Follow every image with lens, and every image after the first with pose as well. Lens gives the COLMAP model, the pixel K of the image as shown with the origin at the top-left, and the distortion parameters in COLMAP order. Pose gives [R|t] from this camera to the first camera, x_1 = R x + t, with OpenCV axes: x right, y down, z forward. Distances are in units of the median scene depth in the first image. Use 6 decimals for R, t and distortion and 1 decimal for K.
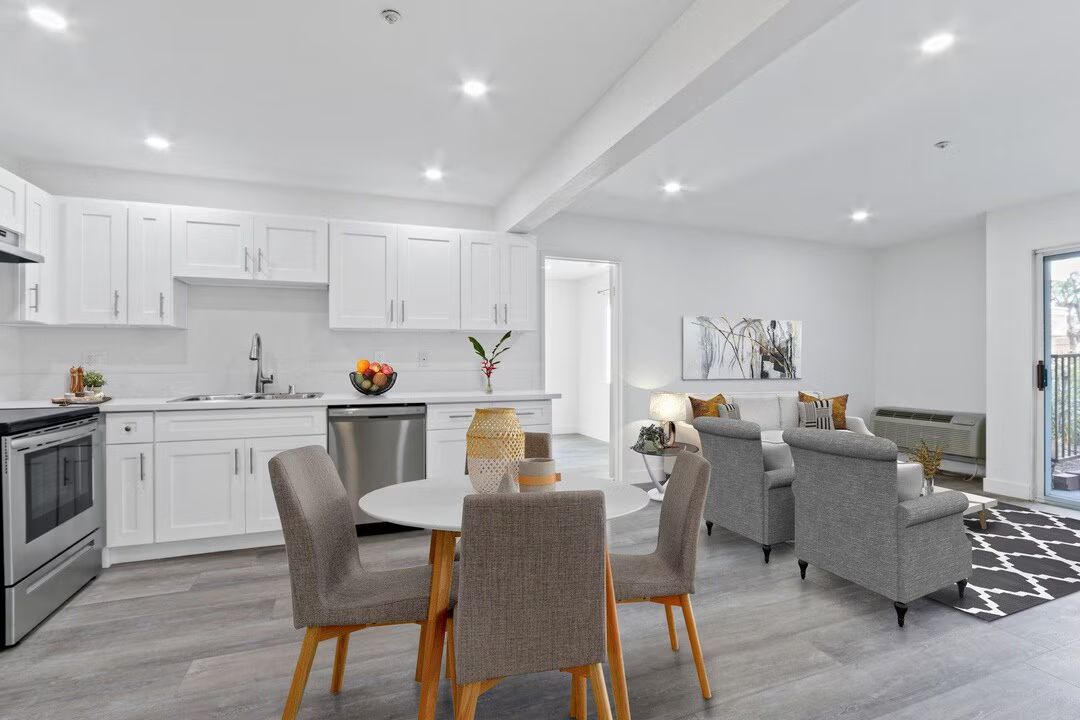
lens RADIAL K [[518.1, 0, 537.7], [0, 518.1, 364.4], [0, 0, 1]] dist [-0.016526, 0.000609]
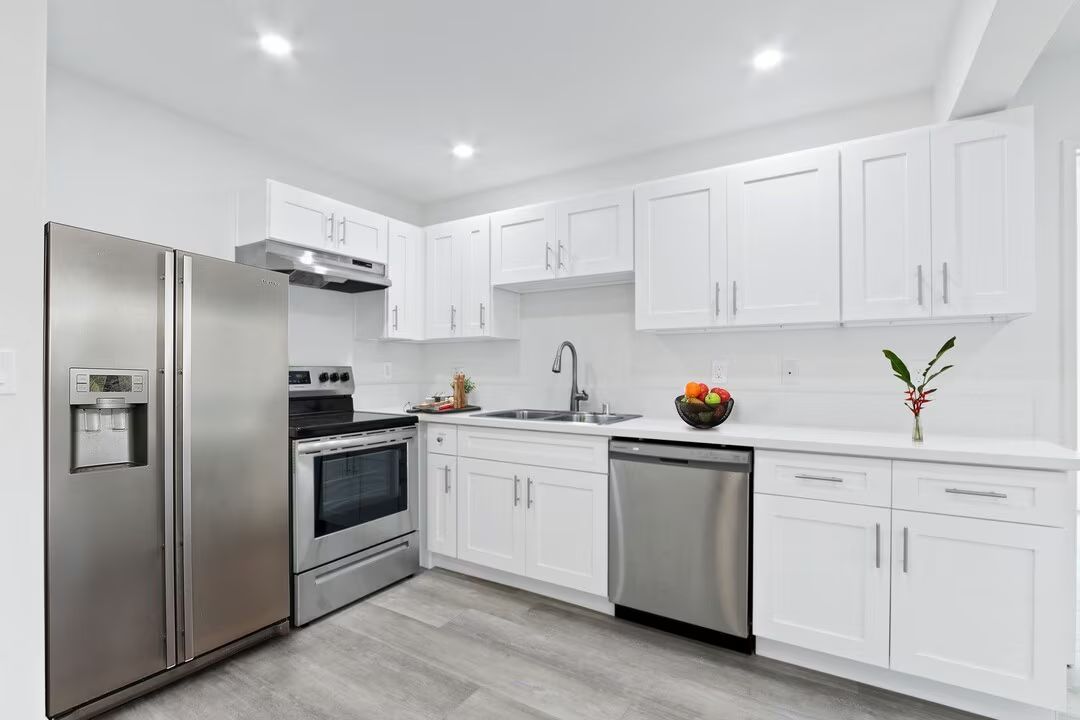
lens RADIAL K [[518.1, 0, 537.7], [0, 518.1, 364.4], [0, 0, 1]] dist [-0.016526, 0.000609]
pose [[0.587914, -0.002093, -0.808921, 0.138732], [-0.009619, 0.999908, -0.009578, -0.014544], [0.808866, 0.013412, 0.587840, 0.517346]]
